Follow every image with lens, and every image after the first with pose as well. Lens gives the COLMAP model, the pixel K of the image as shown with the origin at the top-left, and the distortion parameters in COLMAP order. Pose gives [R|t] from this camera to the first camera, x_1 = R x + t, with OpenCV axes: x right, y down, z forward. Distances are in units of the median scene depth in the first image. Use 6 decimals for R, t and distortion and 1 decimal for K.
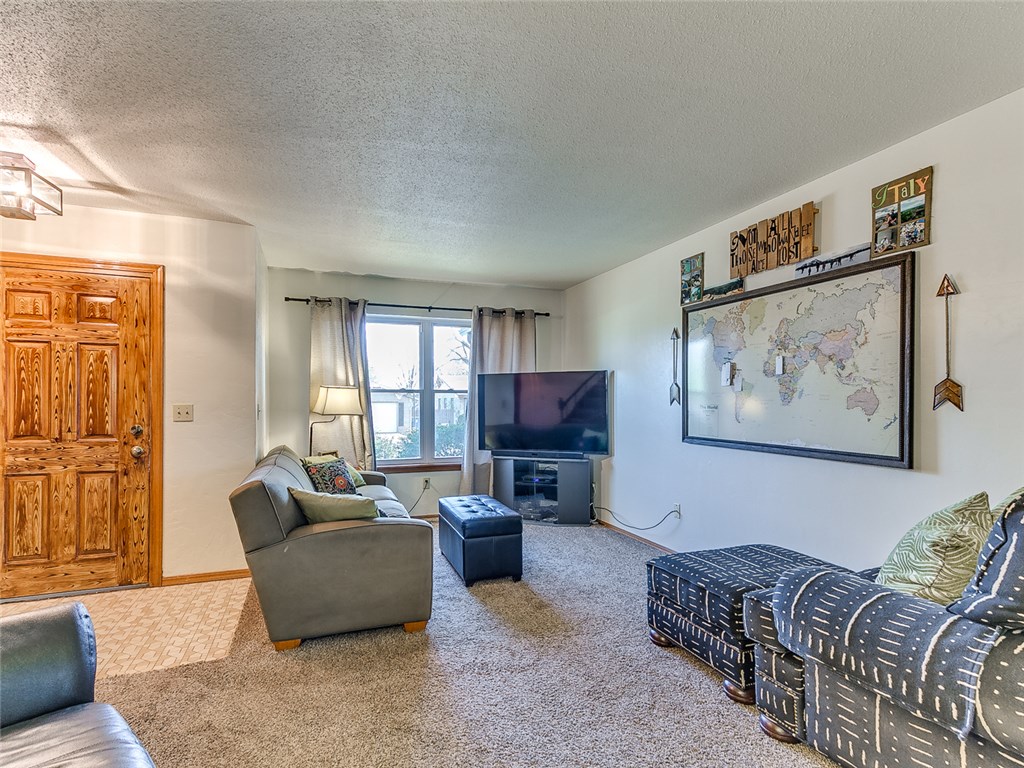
lens RADIAL K [[527.0, 0, 510.2], [0, 527.0, 391.0], [0, 0, 1]] dist [0.025902, 0.000503]
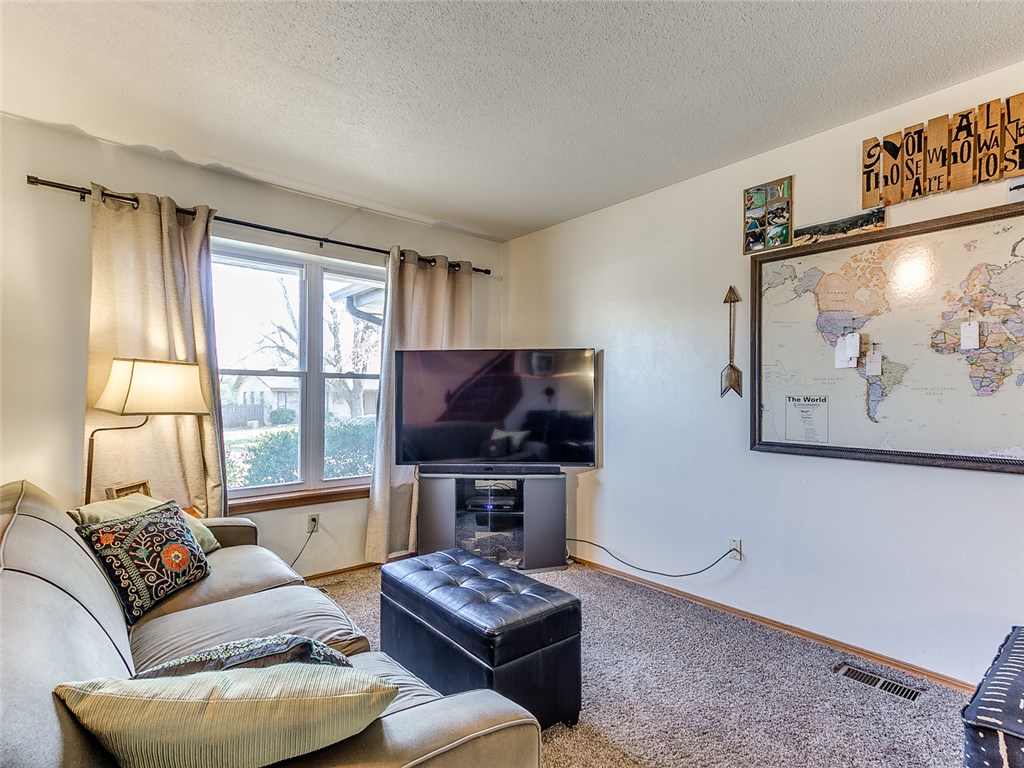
lens RADIAL K [[523.5, 0, 512.0], [0, 523.5, 384.0], [0, 0, 1]] dist [0.025116, -0.001506]
pose [[0.940373, 0.011441, 0.339952, -0.166010], [-0.010113, 0.999933, -0.005679, 0.014040], [-0.339994, 0.001902, 0.940426, 0.373319]]
